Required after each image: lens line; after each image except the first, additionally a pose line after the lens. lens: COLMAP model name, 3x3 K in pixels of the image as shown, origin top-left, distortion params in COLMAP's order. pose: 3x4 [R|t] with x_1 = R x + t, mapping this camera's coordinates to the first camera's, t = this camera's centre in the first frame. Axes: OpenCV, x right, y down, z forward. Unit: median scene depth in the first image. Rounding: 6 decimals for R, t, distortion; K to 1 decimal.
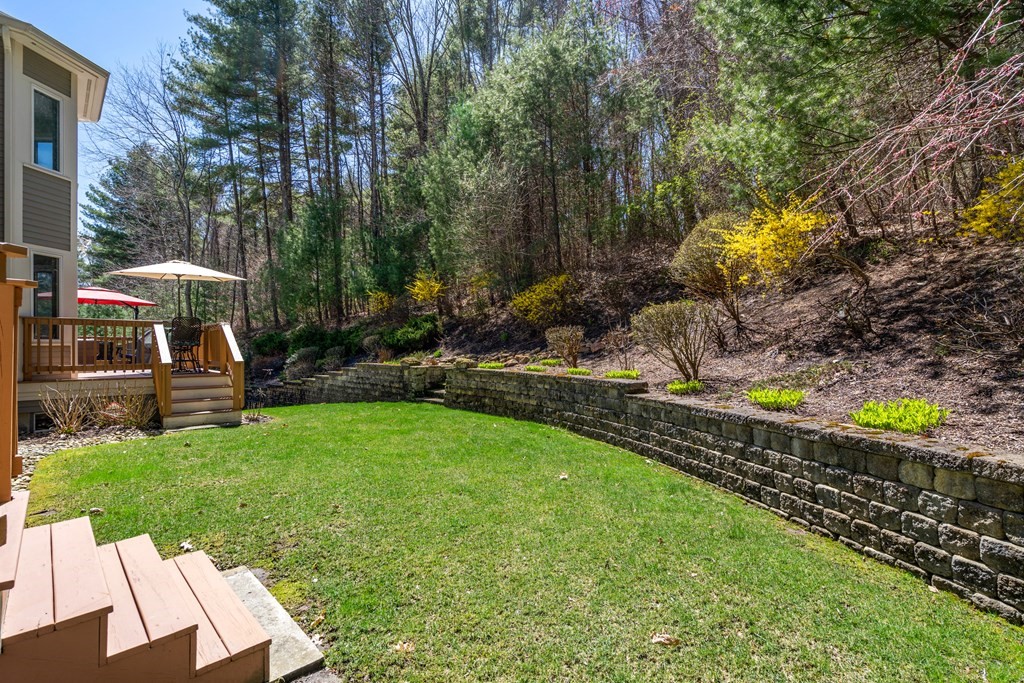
lens RADIAL K [[464.8, 0, 512.0], [0, 464.8, 341.5], [0, 0, 1]] dist [-0.001816, -0.000328]
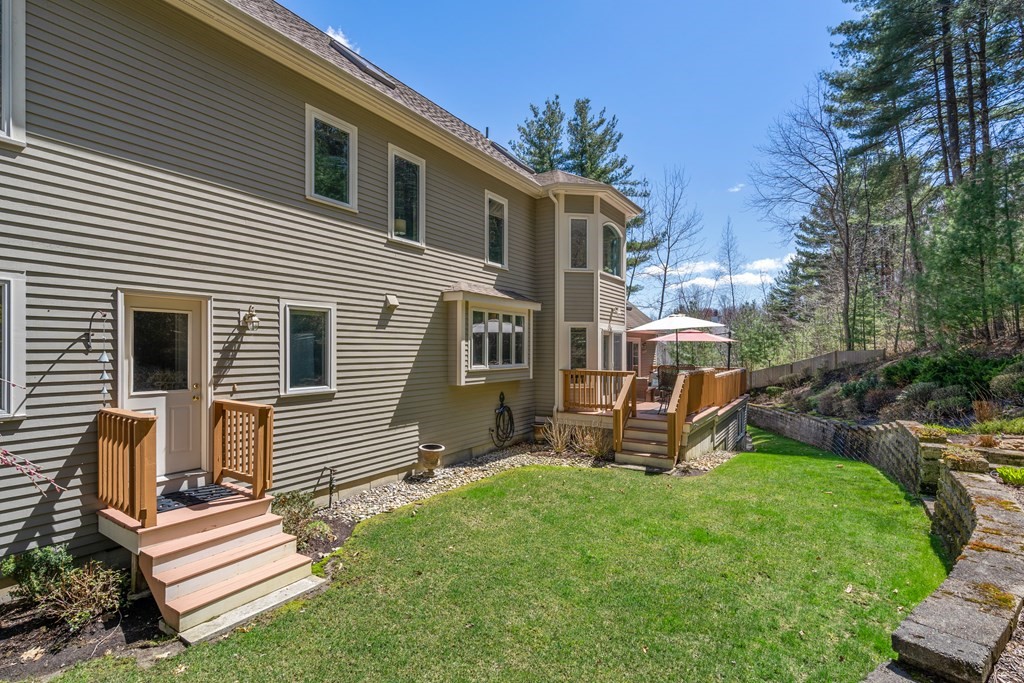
lens RADIAL K [[474.1, 0, 512.0], [0, 474.1, 341.5], [0, 0, 1]] dist [0.000481, 0.000152]
pose [[0.210862, -0.013314, -0.977425, 0.074297], [-0.002077, 0.999899, -0.014068, -0.020483], [0.977514, 0.004997, 0.210813, 0.081716]]
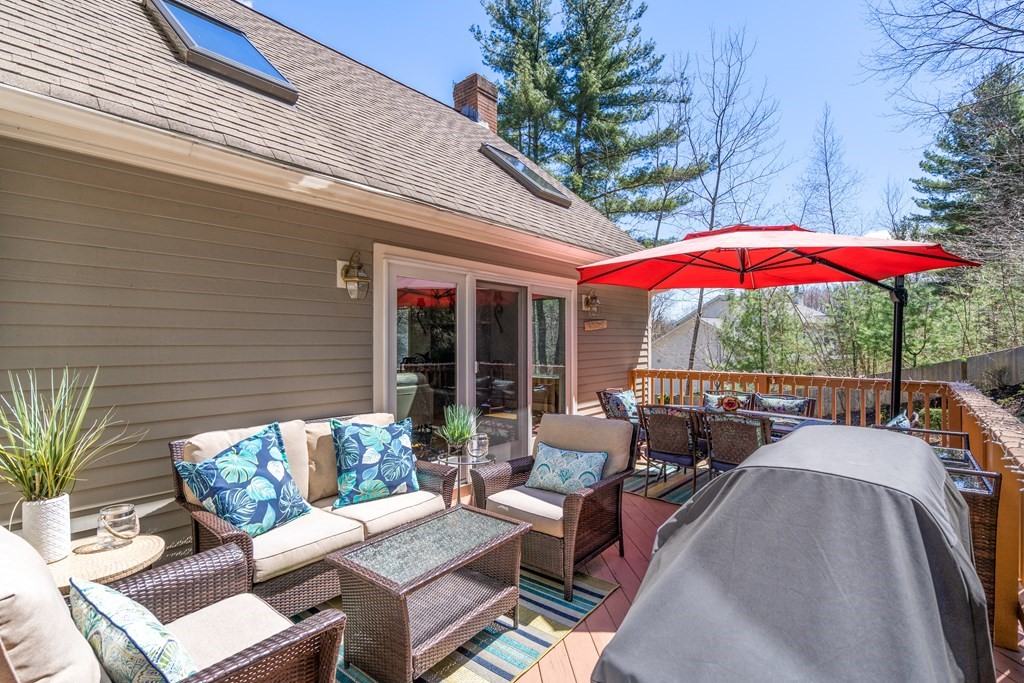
lens RADIAL K [[483.9, 0, 511.9], [0, 483.9, 345.9], [0, 0, 1]] dist [-0.000784, -0.000285]
pose [[0.099400, 0.004076, -0.995039, -0.179275], [0.003711, 0.999983, 0.004467, -0.012364], [0.995041, -0.004137, 0.099383, 0.248394]]
